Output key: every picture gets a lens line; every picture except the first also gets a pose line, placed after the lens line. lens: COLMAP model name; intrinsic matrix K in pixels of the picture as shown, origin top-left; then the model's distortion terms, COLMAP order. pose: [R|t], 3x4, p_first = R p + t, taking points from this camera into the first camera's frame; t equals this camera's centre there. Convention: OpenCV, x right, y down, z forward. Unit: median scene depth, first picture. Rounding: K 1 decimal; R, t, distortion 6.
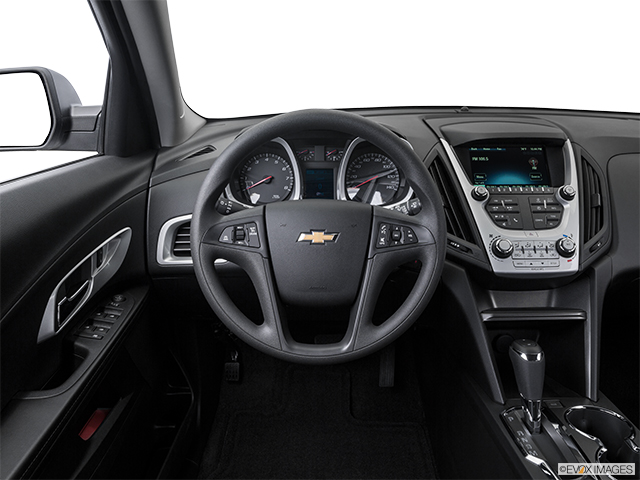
lens RADIAL K [[515.2, 0, 320.0], [0, 515.2, 240.0], [0, 0, 1]] dist [-0.082924, 0.010110]
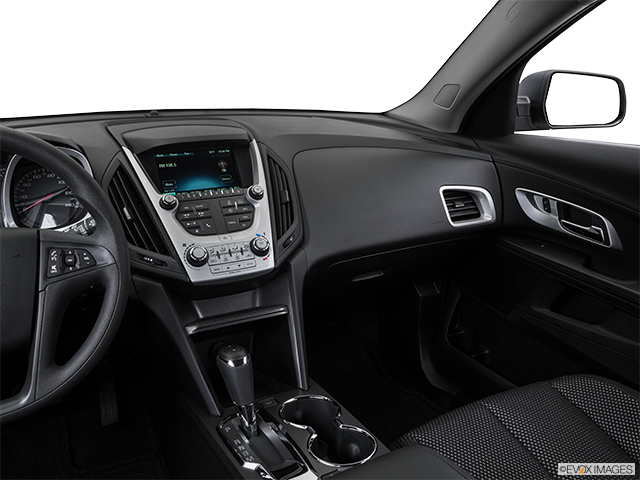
lens RADIAL K [[539.0, 0, 320.0], [0, 539.0, 240.0], [0, 0, 1]] dist [-0.078190, 0.009478]
pose [[0.871641, -0.127630, 0.473237, 0.080179], [0.134373, 0.990735, 0.019699, -0.003064], [-0.471366, 0.046420, 0.880715, -0.005721]]
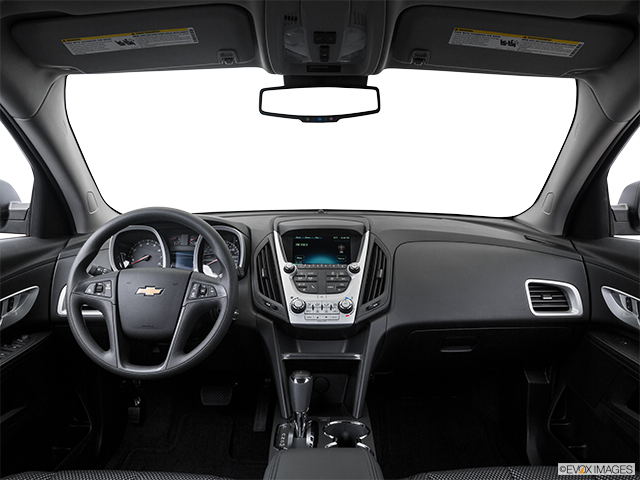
lens RADIAL K [[479.1, 0, 320.0], [0, 479.1, 240.0], [0, 0, 1]] dist [-0.122862, 0.061558]
pose [[0.999713, 0.014297, 0.019216, 0.376394], [-0.010096, 0.979079, -0.203230, 0.099576], [-0.021720, 0.202978, 0.978942, -0.295082]]
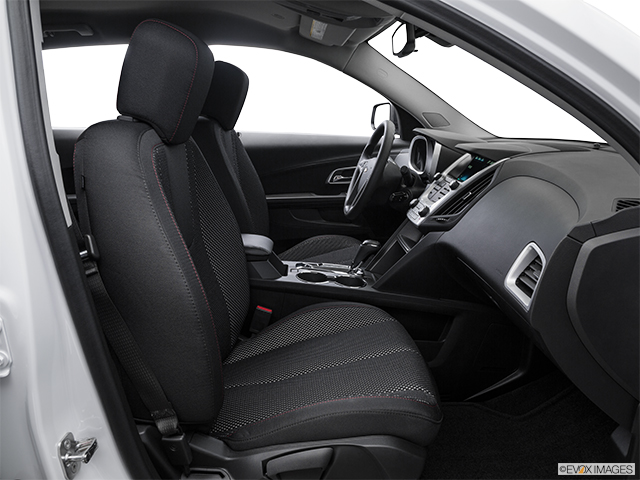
lens RADIAL K [[479.1, 0, 320.0], [0, 479.1, 240.0], [0, 0, 1]] dist [-0.122862, 0.061558]
pose [[0.048783, 0.275476, -0.960069, 1.893523], [-0.320073, 0.914835, 0.246233, -0.164525], [0.946136, 0.295280, 0.132801, 0.492143]]
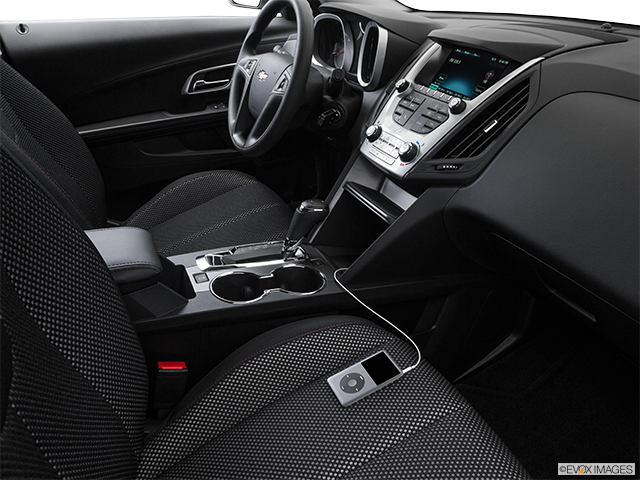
lens RADIAL K [[479.1, 0, 320.0], [0, 479.1, 240.0], [0, 0, 1]] dist [-0.122862, 0.061558]
pose [[0.435309, 0.459688, -0.774076, 1.170635], [-0.291175, 0.885492, 0.362107, -0.115745], [0.851894, 0.067762, 0.519312, 0.367495]]
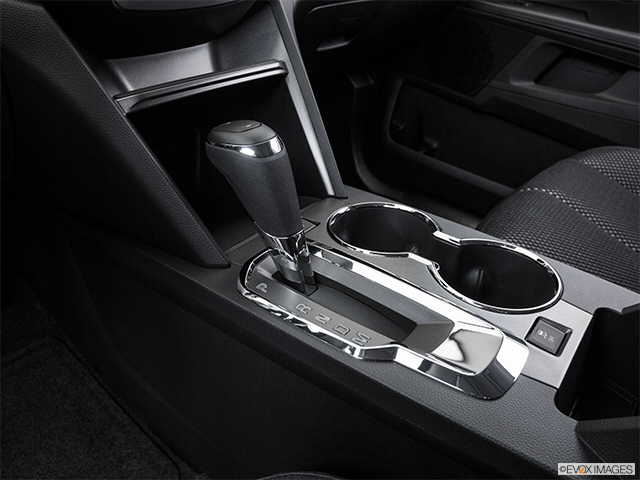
lens RADIAL K [[479.1, 0, 320.0], [0, 479.1, 240.0], [0, 0, 1]] dist [-0.122862, 0.061558]
pose [[0.635743, -0.392883, 0.664435, 0.104718], [0.169674, 0.910852, 0.376244, 0.128447], [-0.753022, -0.126457, 0.645729, 0.561078]]
